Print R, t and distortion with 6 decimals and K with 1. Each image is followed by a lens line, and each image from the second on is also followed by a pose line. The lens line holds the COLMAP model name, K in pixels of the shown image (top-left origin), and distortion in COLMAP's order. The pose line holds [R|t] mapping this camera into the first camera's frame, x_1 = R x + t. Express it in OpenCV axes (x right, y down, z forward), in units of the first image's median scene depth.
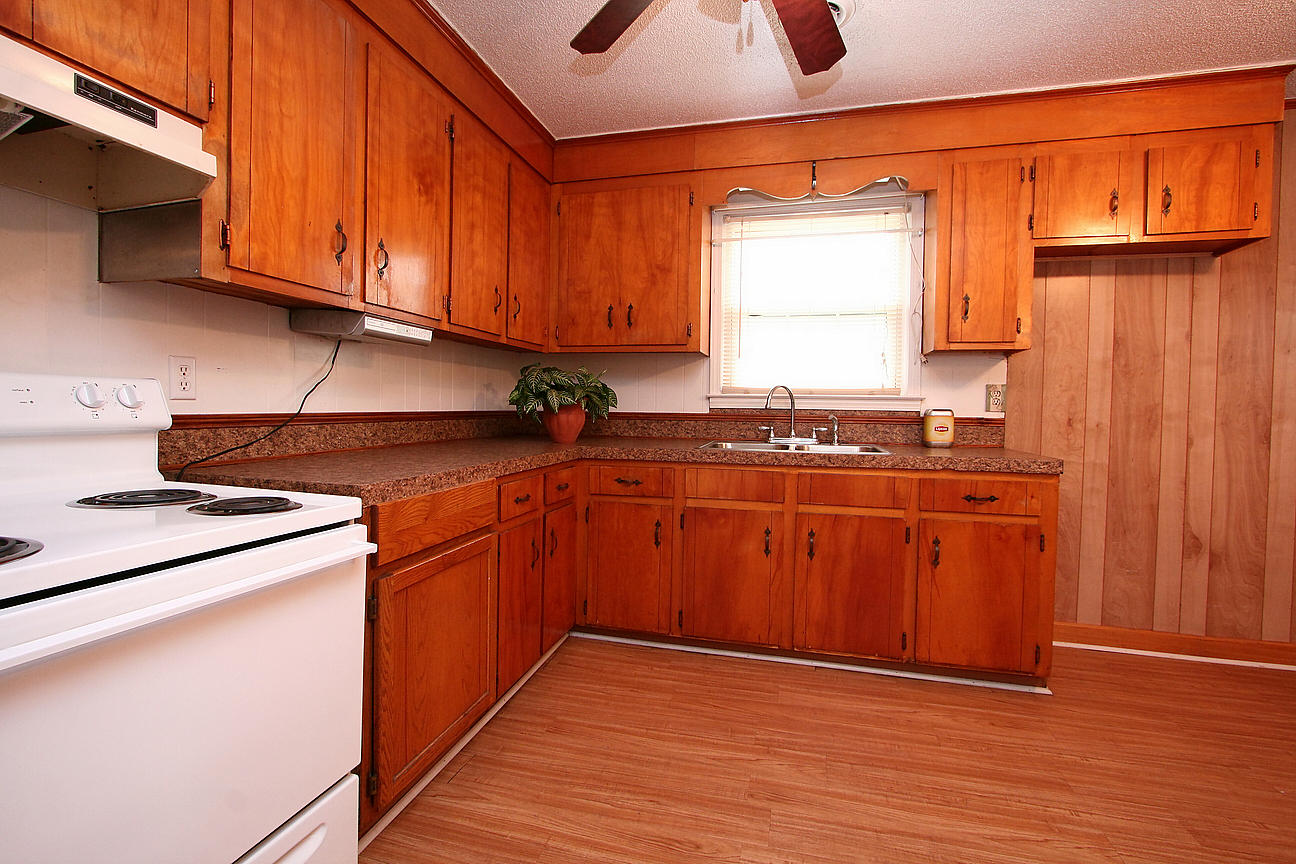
lens RADIAL K [[602.7, 0, 645.7], [0, 602.7, 420.2], [0, 0, 1]] dist [-0.003671, -0.000424]
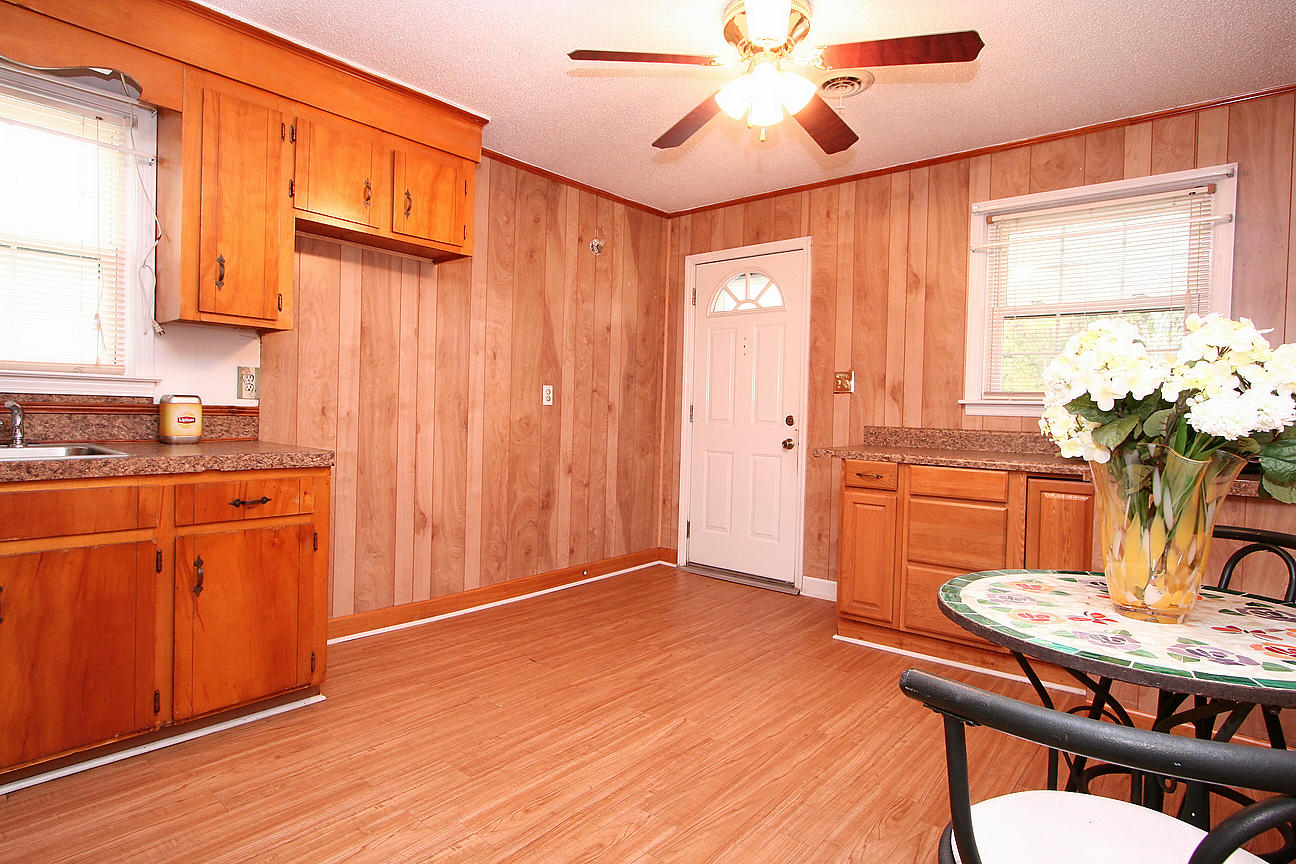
lens RADIAL K [[703.2, 0, 629.2], [0, 703.2, 425.3], [0, 0, 1]] dist [-0.001321, 0.000030]
pose [[0.447324, -0.022333, 0.894093, -0.079918], [-0.001452, 0.999669, 0.025697, -0.003352], [-0.894371, -0.012793, 0.447143, 0.074419]]
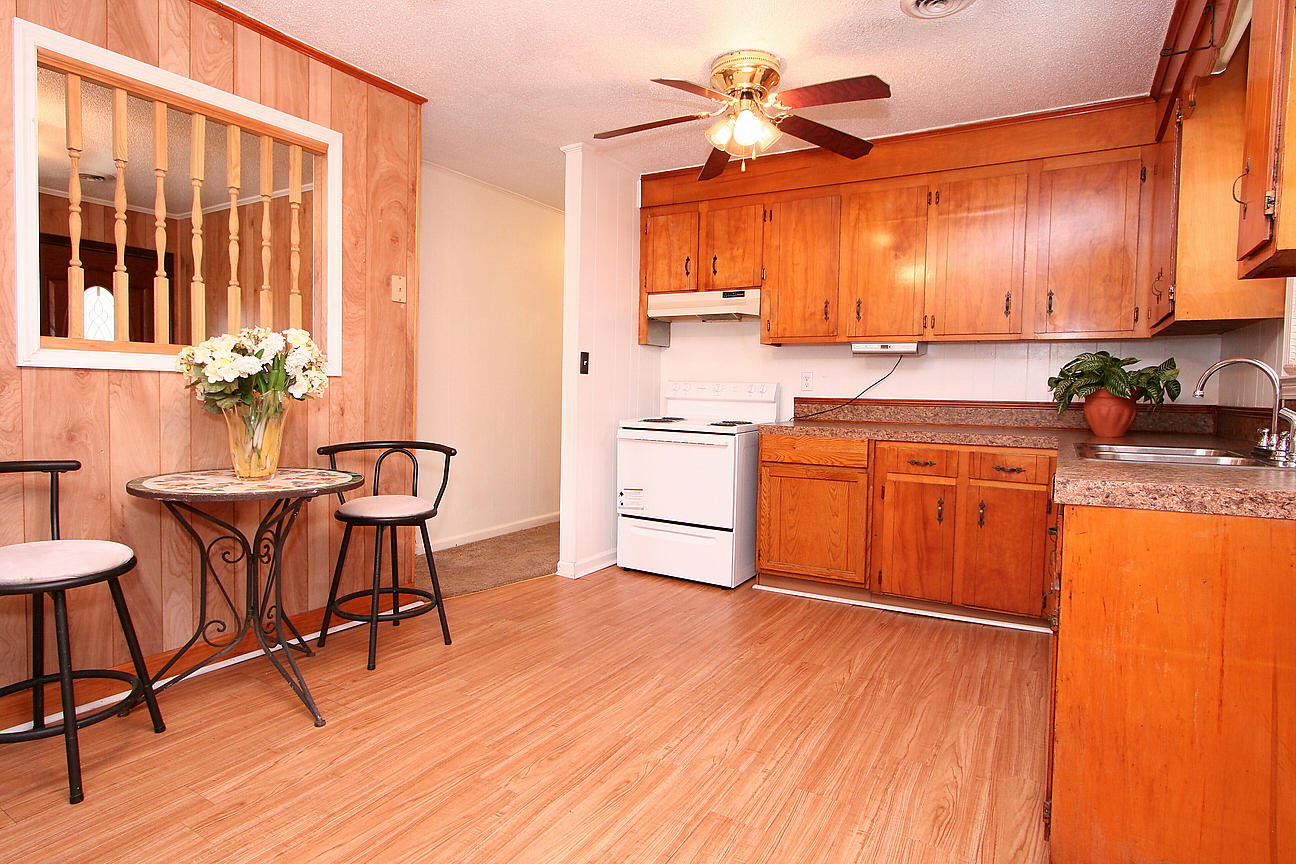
lens RADIAL K [[703.2, 0, 629.2], [0, 703.2, 425.3], [0, 0, 1]] dist [-0.001321, 0.000030]
pose [[-0.291444, 0.028747, -0.956156, 1.236678], [-0.044890, 0.998036, 0.043689, 0.006390], [0.955534, 0.055655, -0.289581, 0.696029]]
